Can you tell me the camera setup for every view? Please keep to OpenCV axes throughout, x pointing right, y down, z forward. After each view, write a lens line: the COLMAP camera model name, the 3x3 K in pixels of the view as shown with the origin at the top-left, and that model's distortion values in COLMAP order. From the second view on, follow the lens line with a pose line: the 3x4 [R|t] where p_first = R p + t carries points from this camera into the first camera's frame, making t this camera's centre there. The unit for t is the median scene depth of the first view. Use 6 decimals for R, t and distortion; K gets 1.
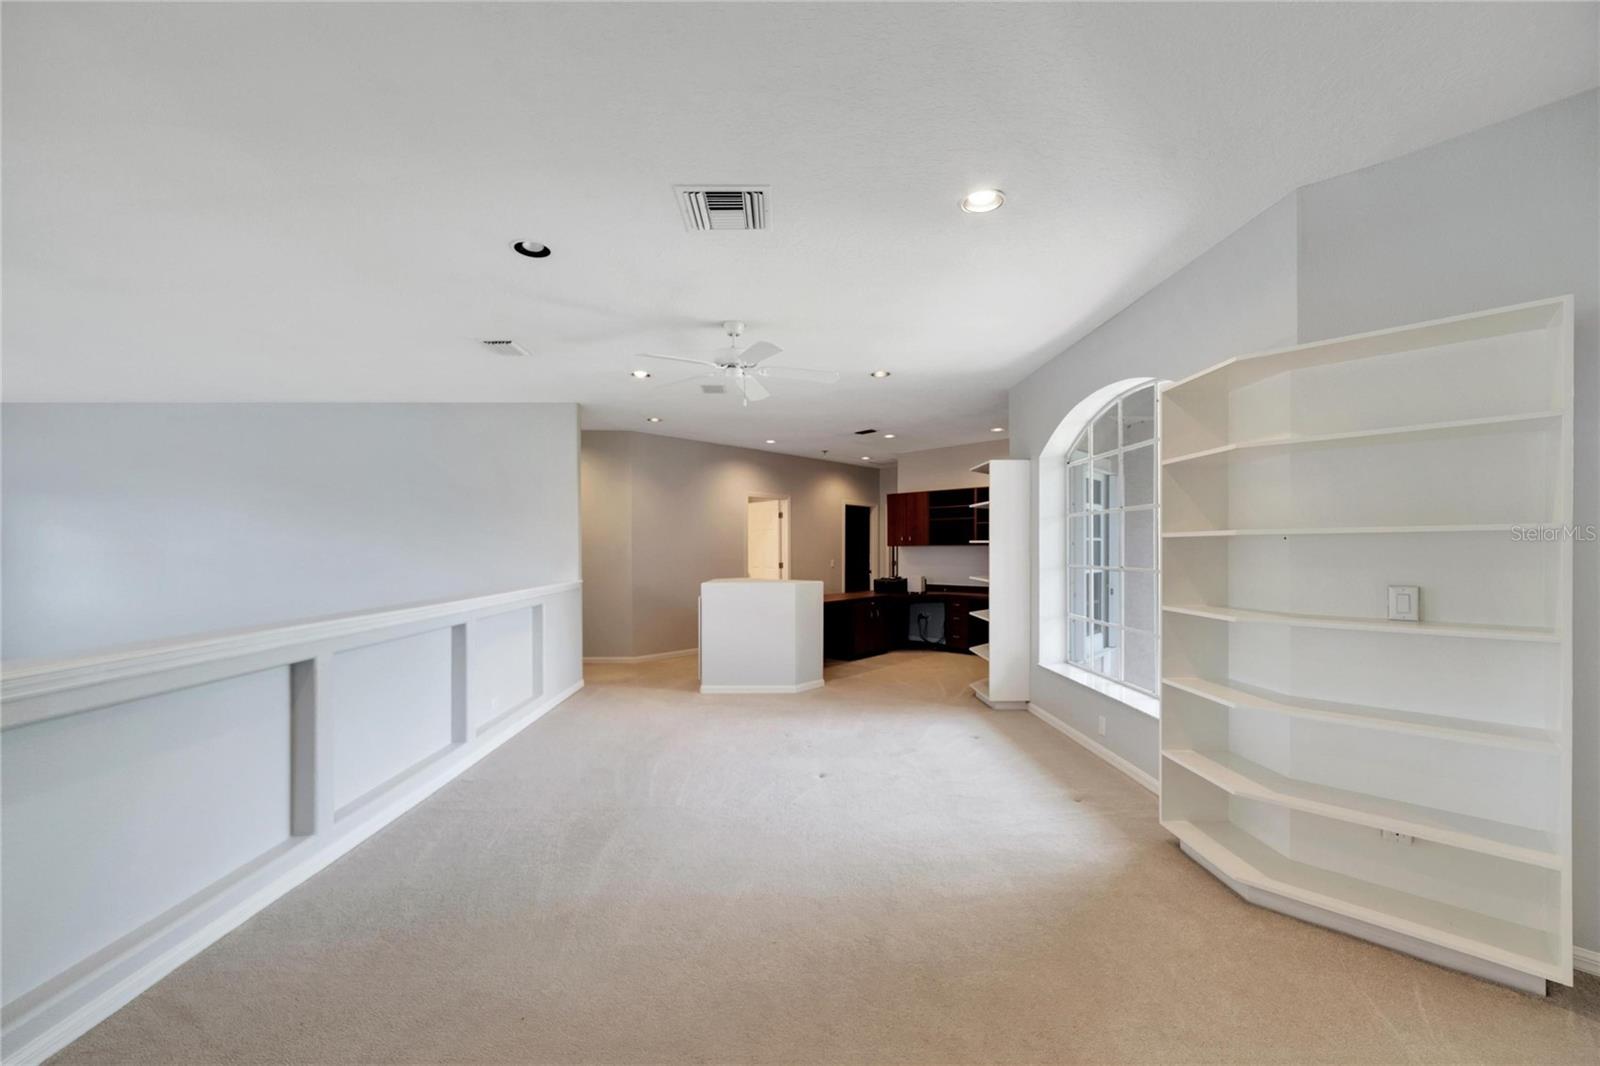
lens RADIAL K [[608.7, 0, 794.6], [0, 608.7, 551.4], [0, 0, 1]] dist [0.001268, 0.000336]
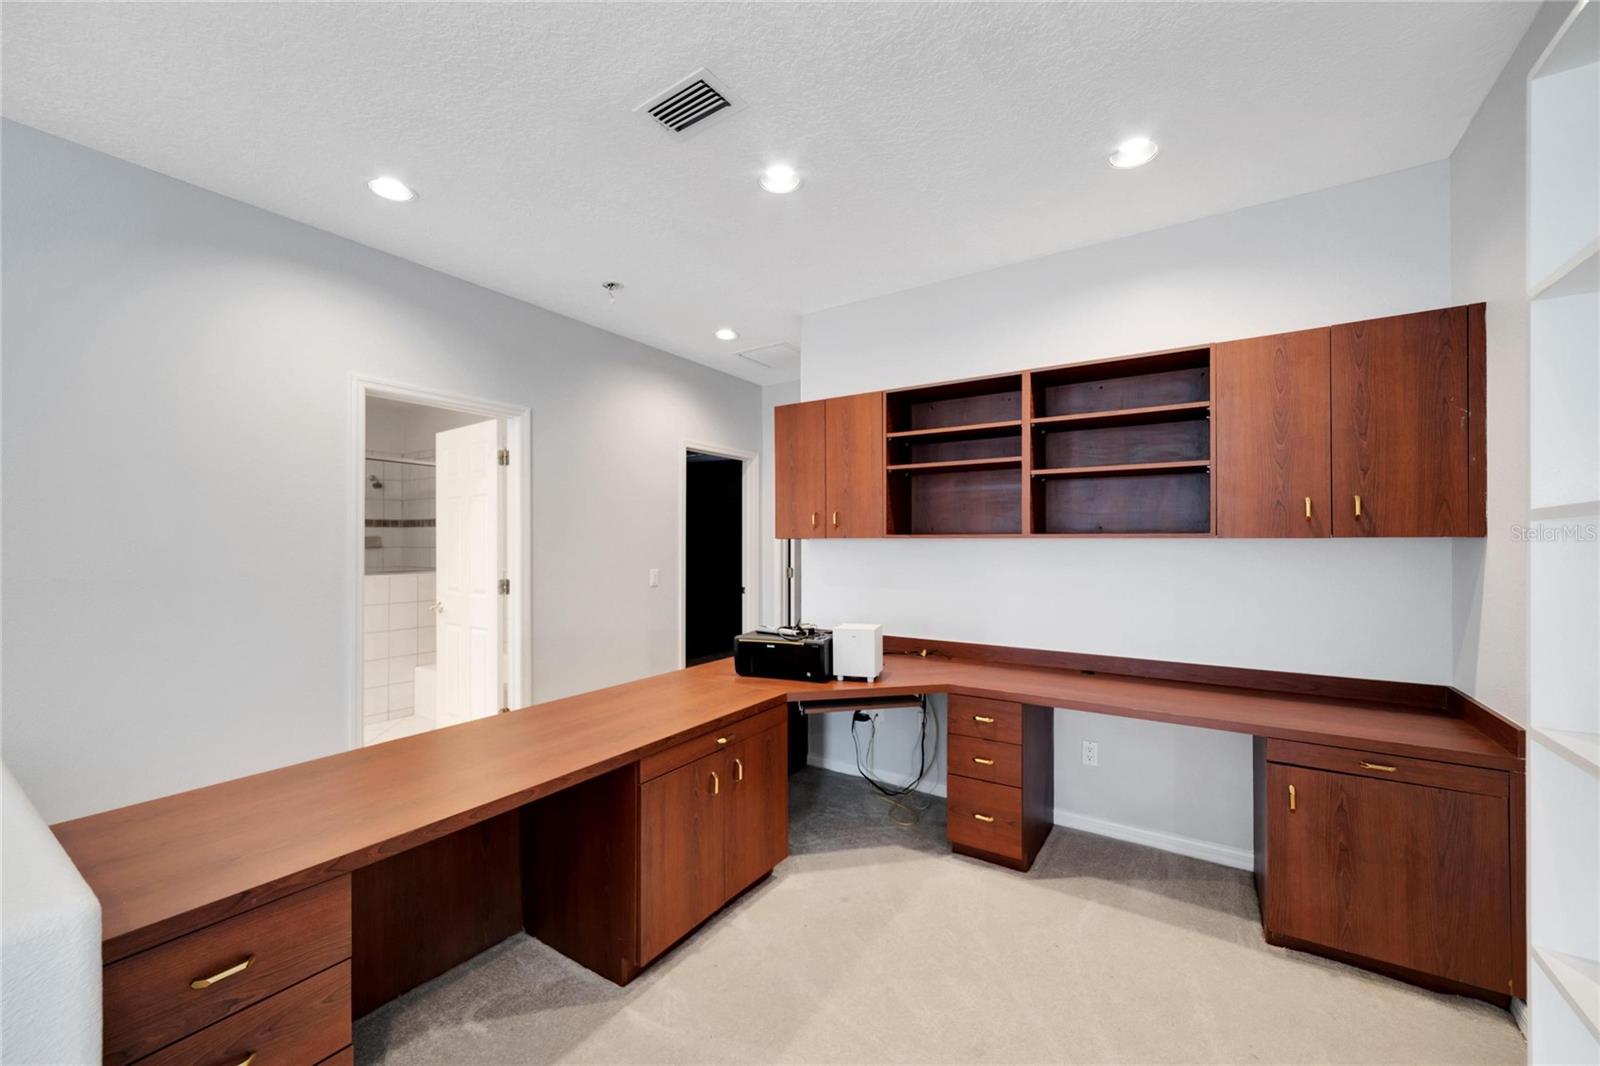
lens RADIAL K [[612.6, 0, 791.5], [0, 612.6, 545.6], [0, 0, 1]] dist [0.001874, 0.000291]
pose [[0.985453, 0.002355, 0.169930, 0.142651], [-0.002164, 0.999997, -0.001314, -0.005121], [-0.169933, 0.000927, 0.985455, 0.910176]]
